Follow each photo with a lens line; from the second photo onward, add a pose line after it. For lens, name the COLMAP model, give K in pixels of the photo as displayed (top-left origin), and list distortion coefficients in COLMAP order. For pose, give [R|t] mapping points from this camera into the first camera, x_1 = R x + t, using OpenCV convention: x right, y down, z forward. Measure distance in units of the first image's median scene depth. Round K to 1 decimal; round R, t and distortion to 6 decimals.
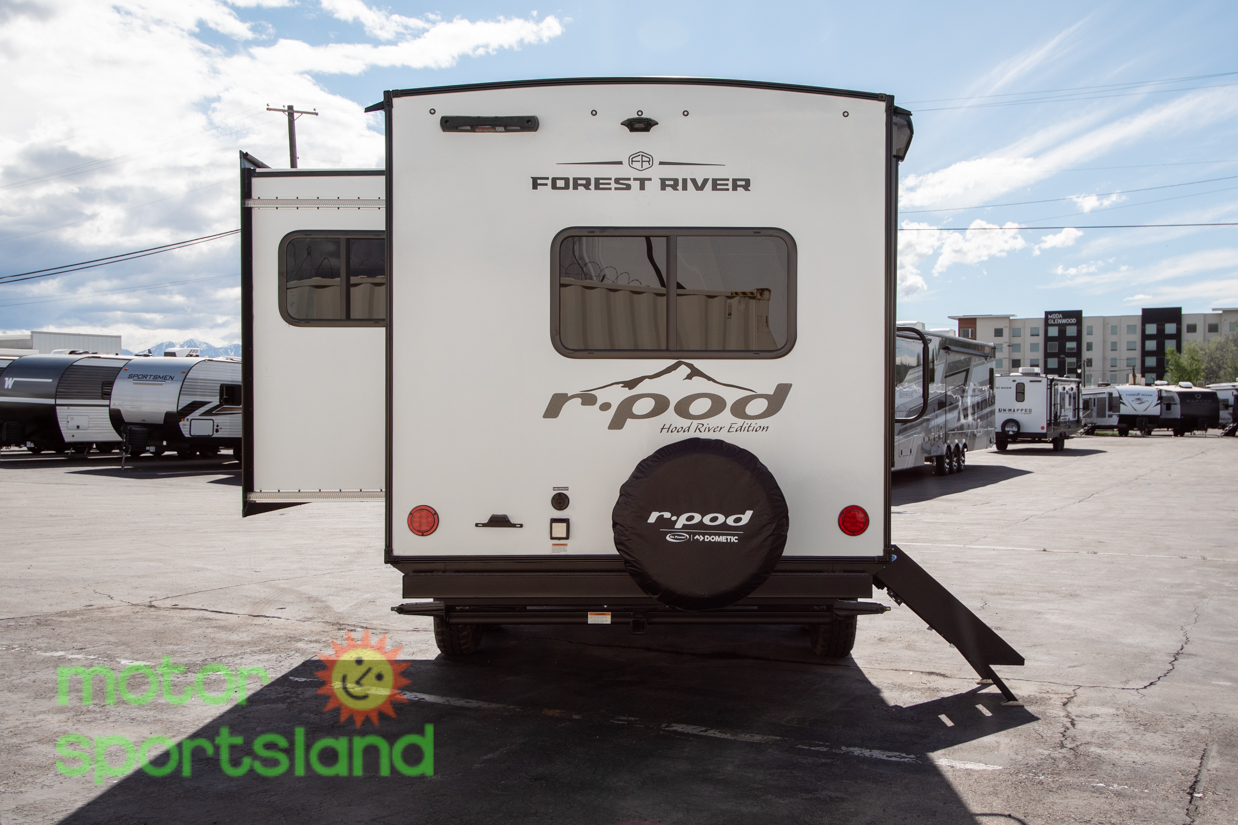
lens RADIAL K [[1279.0, 0, 688.6], [0, 1279.0, 416.5], [0, 0, 1]] dist [0.027736, 0.168581]
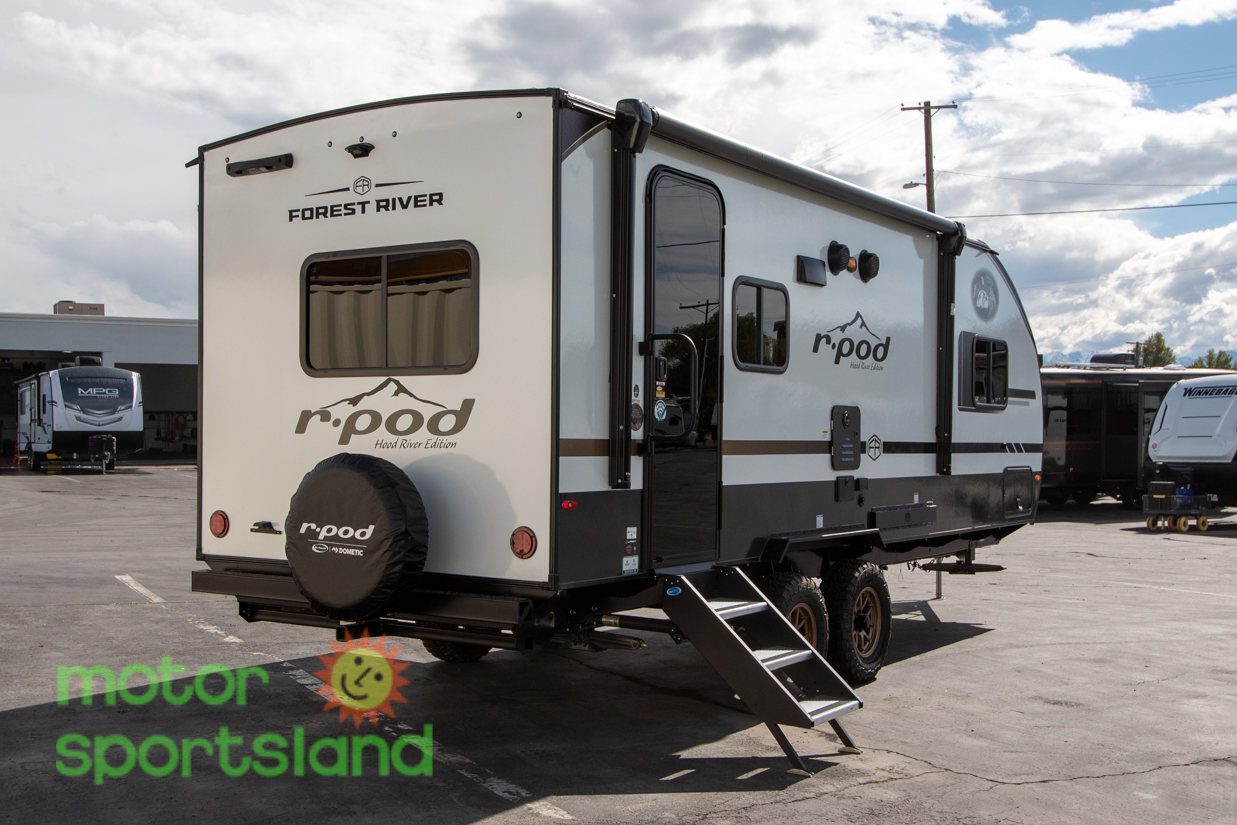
lens RADIAL K [[1435.0, 0, 616.4], [0, 1435.0, 436.0], [0, 0, 1]] dist [-0.002313, -0.013189]
pose [[0.813873, 0.004344, -0.581026, 0.803421], [-0.004318, 0.999990, 0.001428, 0.000432], [0.581026, 0.001347, 0.813884, 0.175868]]
